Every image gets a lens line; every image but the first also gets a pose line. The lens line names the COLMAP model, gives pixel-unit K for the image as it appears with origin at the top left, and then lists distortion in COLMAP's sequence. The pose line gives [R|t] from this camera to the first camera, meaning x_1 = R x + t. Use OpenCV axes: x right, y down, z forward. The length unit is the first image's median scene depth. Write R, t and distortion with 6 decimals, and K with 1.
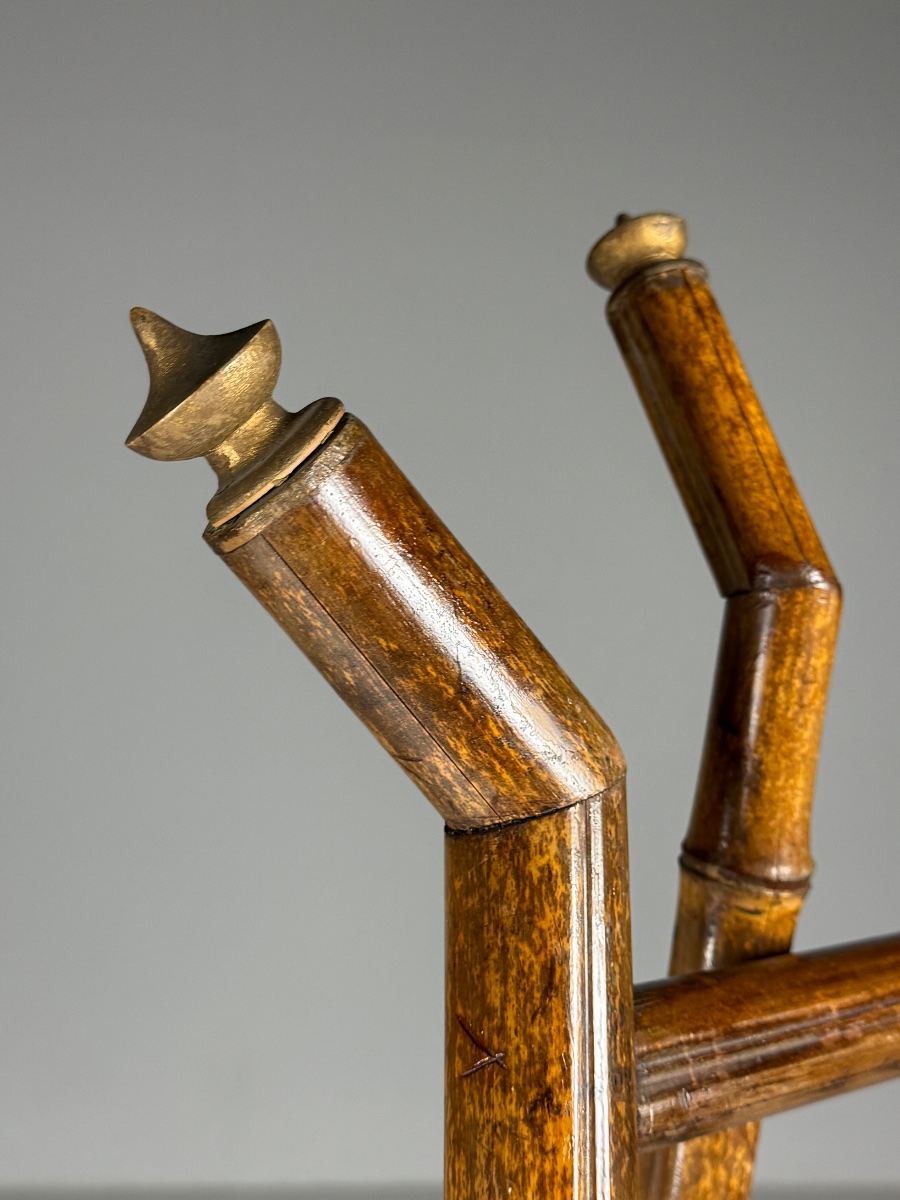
lens RADIAL K [[1682.0, 0, 457.4], [0, 1682.0, 609.3], [0, 0, 1]] dist [0.120835, 0.000000]
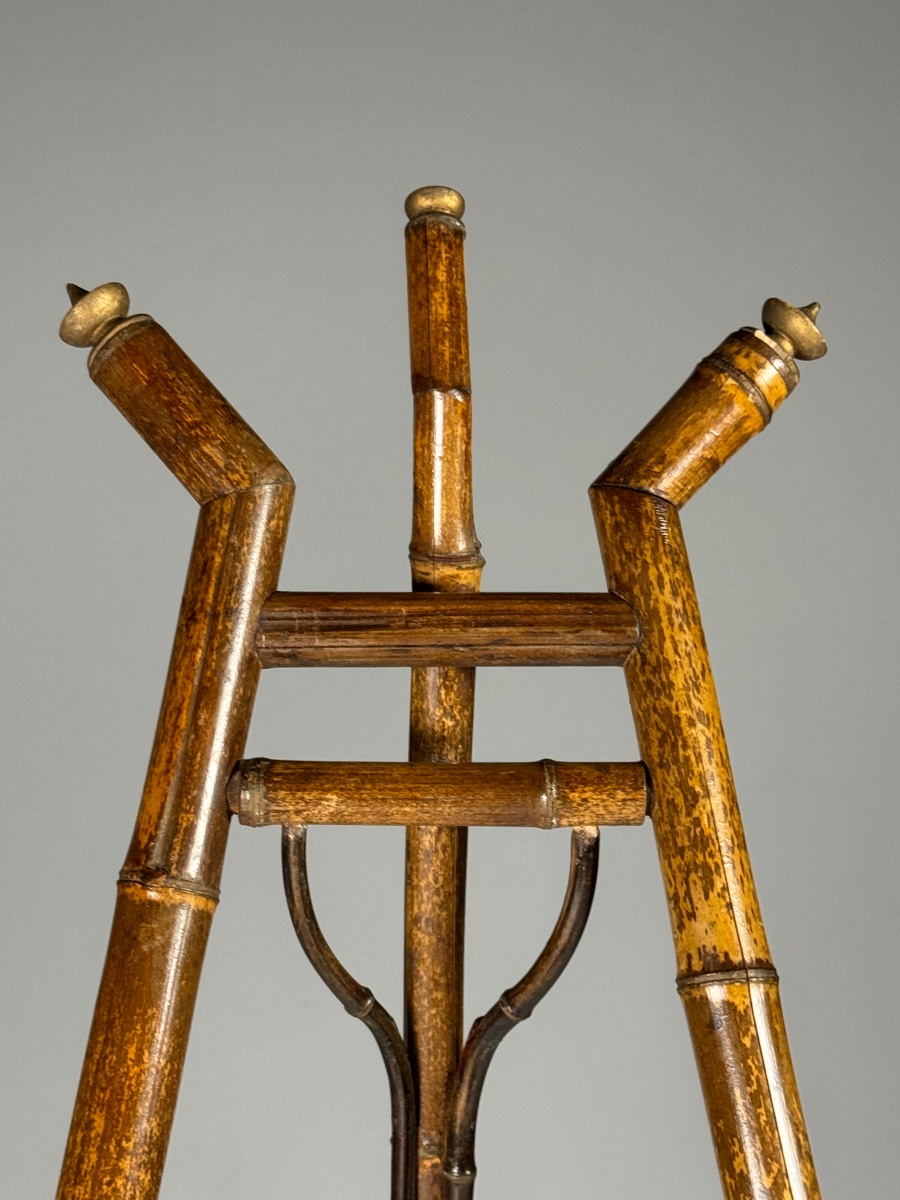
lens RADIAL K [[2146.3, 0, 435.6], [0, 2146.3, 568.2], [0, 0, 1]] dist [0.131248, 0.000000]
pose [[0.786962, -0.006595, -0.616967, 1.973957], [-0.007627, 0.999762, -0.020415, 0.266378], [0.616955, 0.020771, 0.786724, -1.004087]]
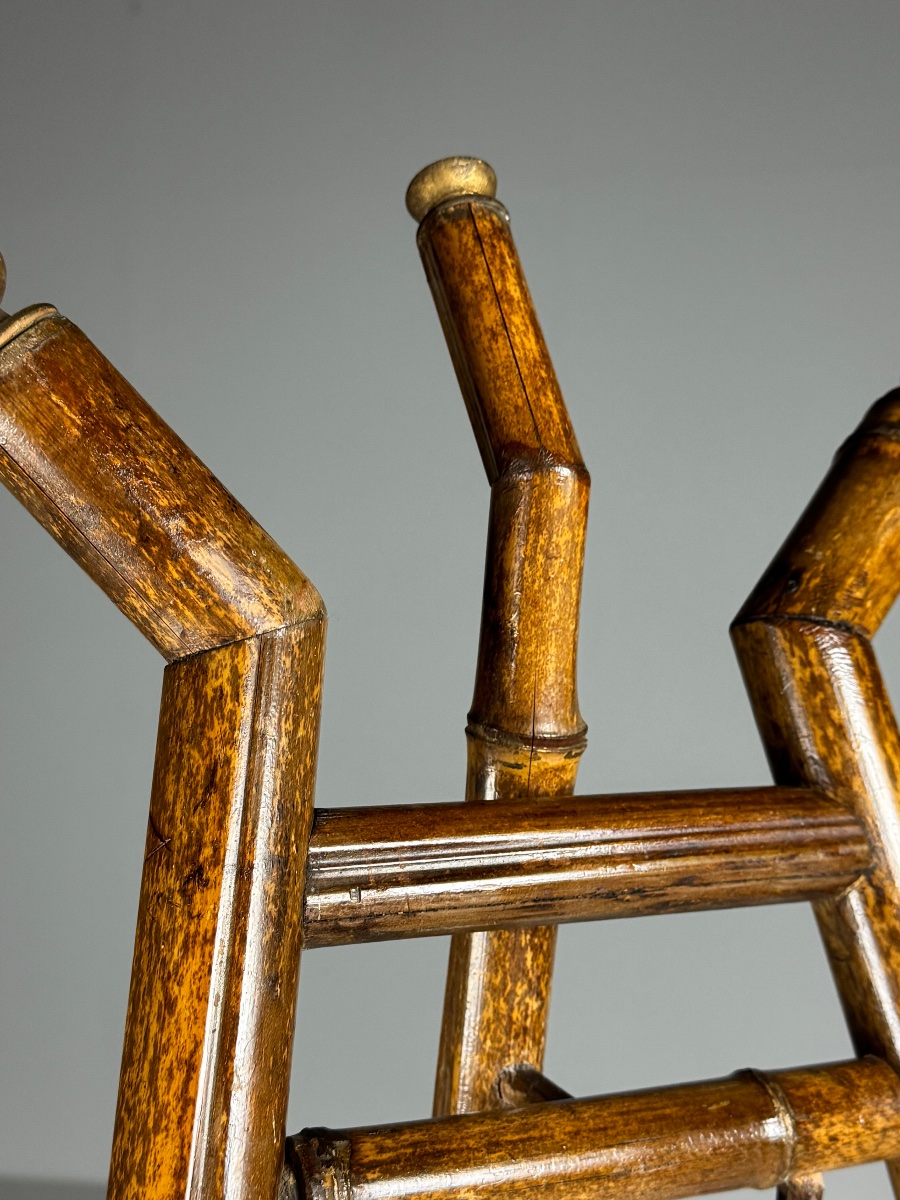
lens RADIAL K [[1682.0, 0, 425.5], [0, 1682.0, 588.8], [0, 0, 1]] dist [0.120835, 0.000000]
pose [[0.968607, -0.020028, -0.247789, 0.481935], [0.009088, 0.998936, -0.045215, 0.135921], [0.248431, 0.041543, 0.967758, -0.113757]]
